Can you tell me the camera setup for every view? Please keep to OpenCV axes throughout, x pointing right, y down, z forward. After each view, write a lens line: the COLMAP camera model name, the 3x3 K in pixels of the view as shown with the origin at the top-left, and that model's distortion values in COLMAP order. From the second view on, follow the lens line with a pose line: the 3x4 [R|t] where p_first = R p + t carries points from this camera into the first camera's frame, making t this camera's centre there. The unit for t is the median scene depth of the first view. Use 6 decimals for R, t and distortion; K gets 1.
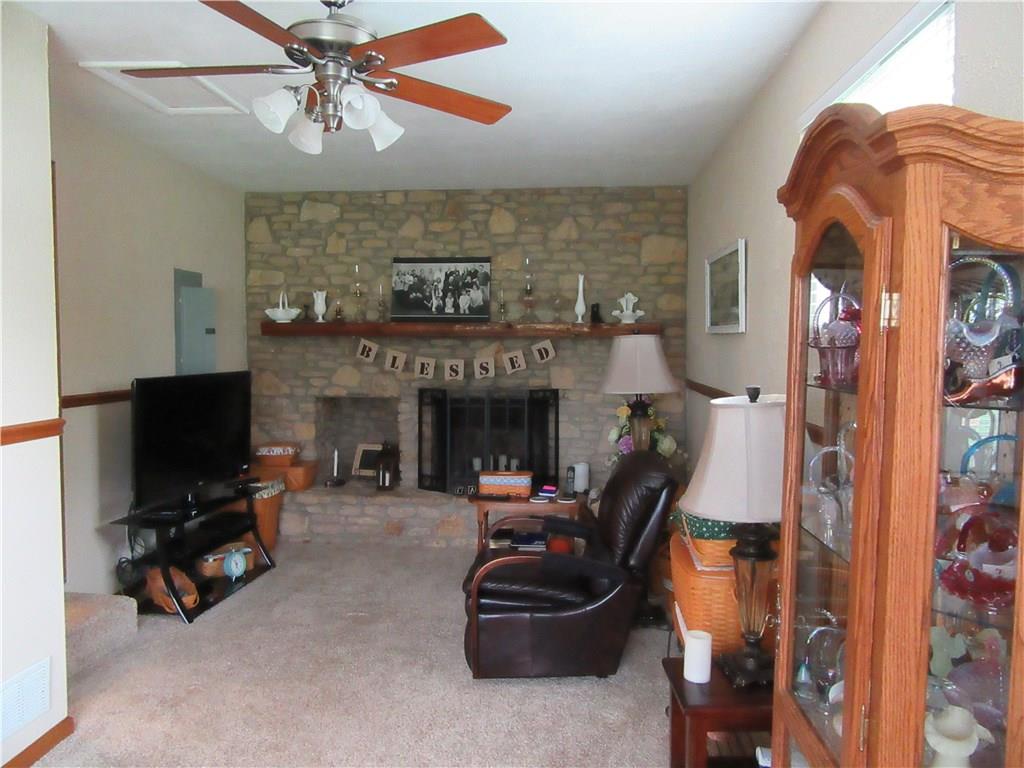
lens RADIAL K [[764.2, 0, 514.1], [0, 764.2, 387.3], [0, 0, 1]] dist [-0.013328, 0.019043]
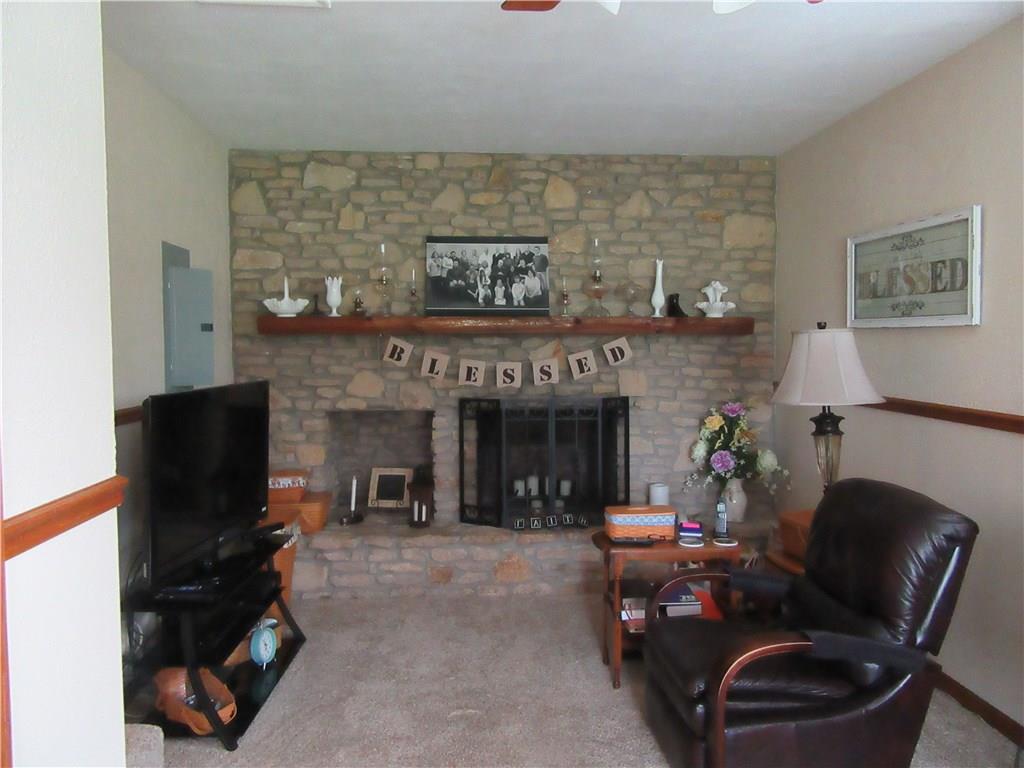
lens RADIAL K [[764.2, 0, 516.5], [0, 764.2, 385.7], [0, 0, 1]] dist [-0.013328, 0.019043]
pose [[0.988153, -0.014384, 0.152794, -0.260069], [0.014809, 0.999889, -0.001645, -0.013348], [-0.152754, 0.003889, 0.988257, 0.265339]]
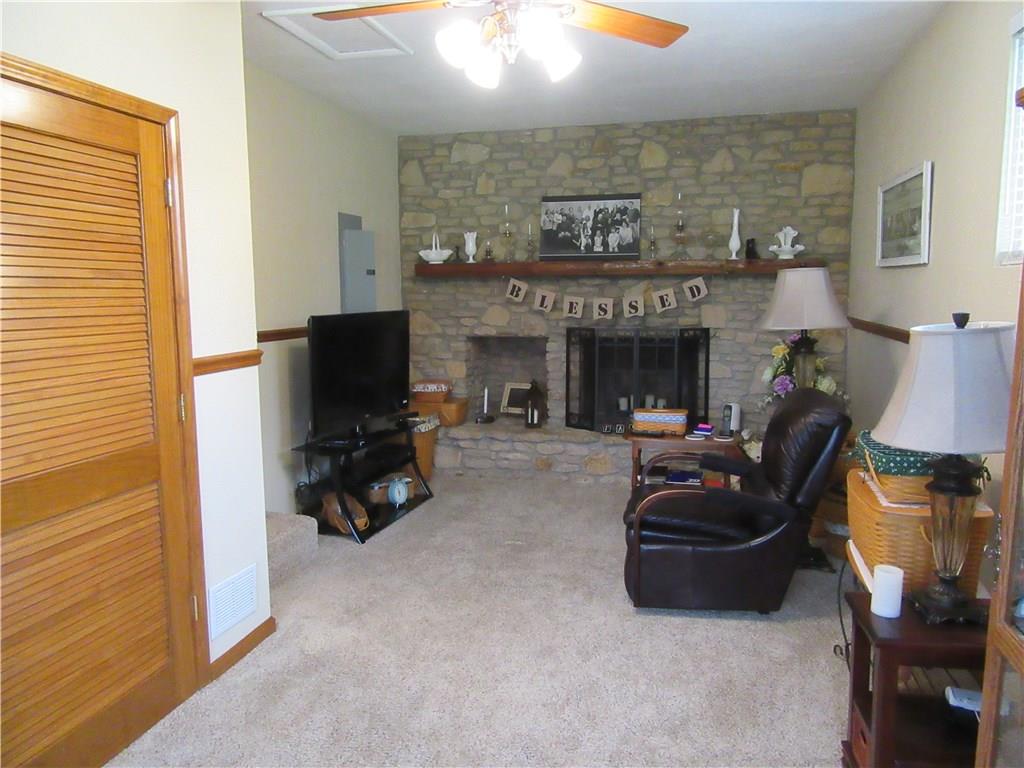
lens RADIAL K [[764.2, 0, 513.8], [0, 764.2, 386.6], [0, 0, 1]] dist [-0.013328, 0.019043]
pose [[0.986222, 0.011016, -0.165063, -0.036561], [0.000588, 0.997541, 0.070088, 0.011771], [0.165429, -0.069219, 0.983790, -0.010720]]
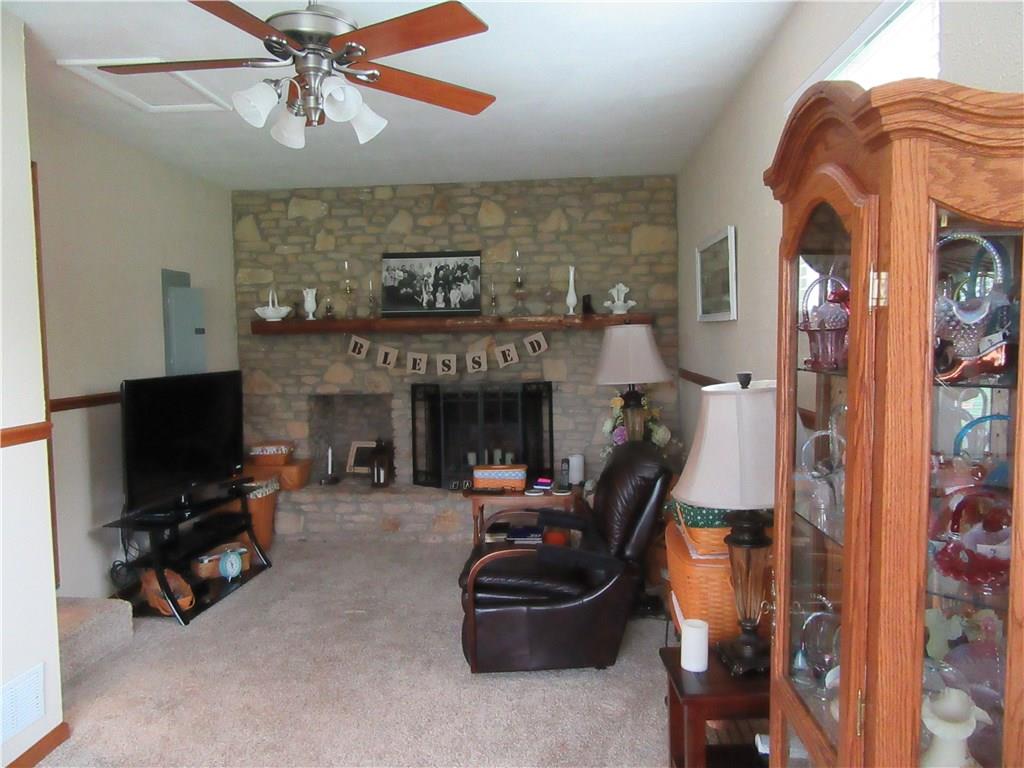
lens RADIAL K [[764.2, 0, 514.4], [0, 764.2, 386.6], [0, 0, 1]] dist [-0.013328, 0.019043]
pose [[0.999706, -0.023233, 0.006941, 0.003264], [0.023186, 0.999709, 0.006697, 0.001709], [-0.007095, -0.006535, 0.999953, 0.004287]]
